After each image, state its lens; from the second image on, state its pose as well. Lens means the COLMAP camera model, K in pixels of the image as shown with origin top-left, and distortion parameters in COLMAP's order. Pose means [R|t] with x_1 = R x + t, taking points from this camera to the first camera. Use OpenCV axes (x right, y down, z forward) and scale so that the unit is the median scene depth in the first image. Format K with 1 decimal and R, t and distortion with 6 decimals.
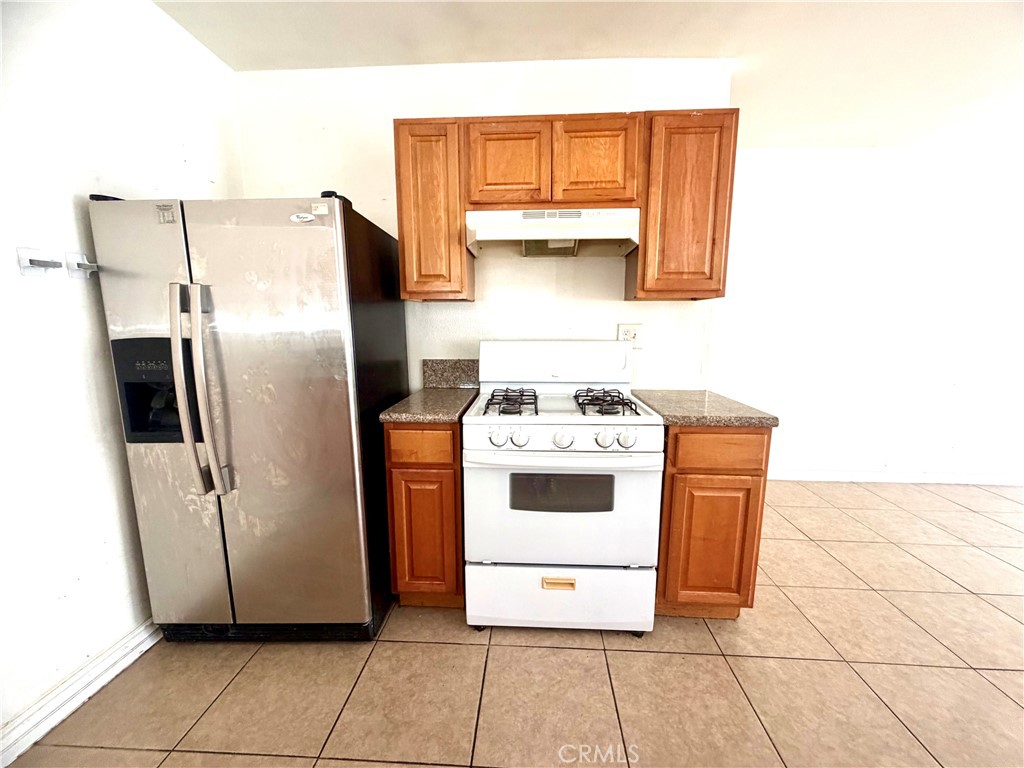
lens RADIAL K [[409.2, 0, 512.0], [0, 409.2, 384.0], [0, 0, 1]] dist [0.001971, 0.000131]
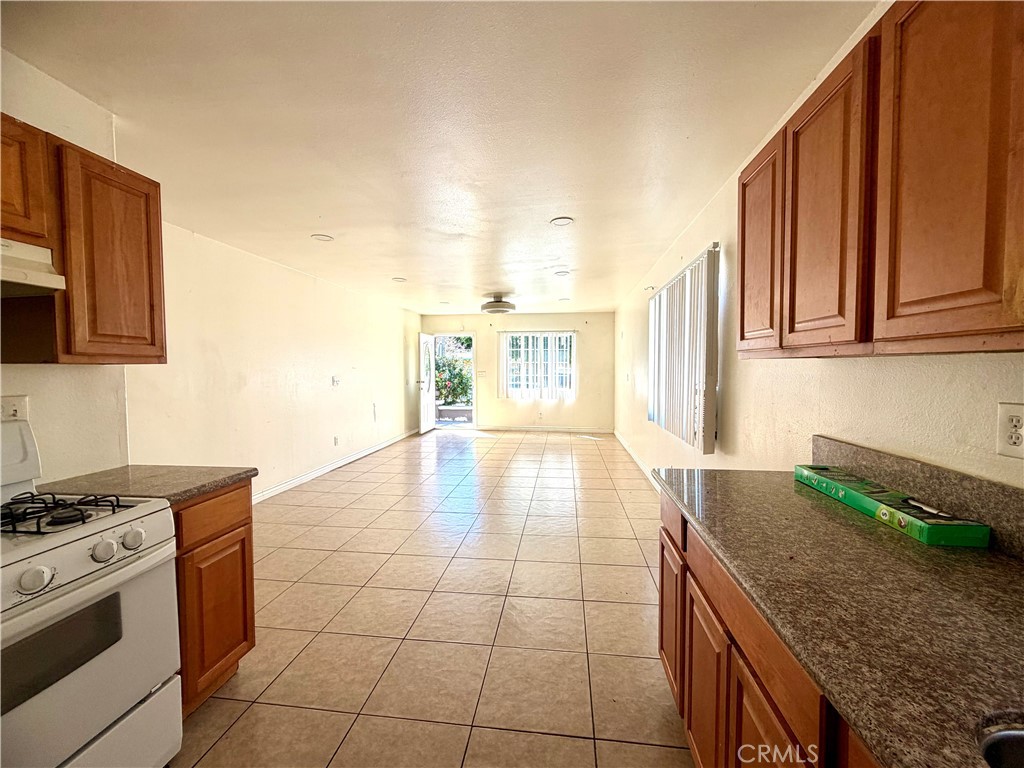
lens RADIAL K [[409.2, 0, 512.0], [0, 409.2, 384.0], [0, 0, 1]] dist [0.001971, 0.000131]
pose [[0.078068, -0.038555, 0.996202, -0.437945], [0.154964, 0.987576, 0.026077, -0.069863], [-0.984831, 0.152340, 0.083072, 0.128548]]
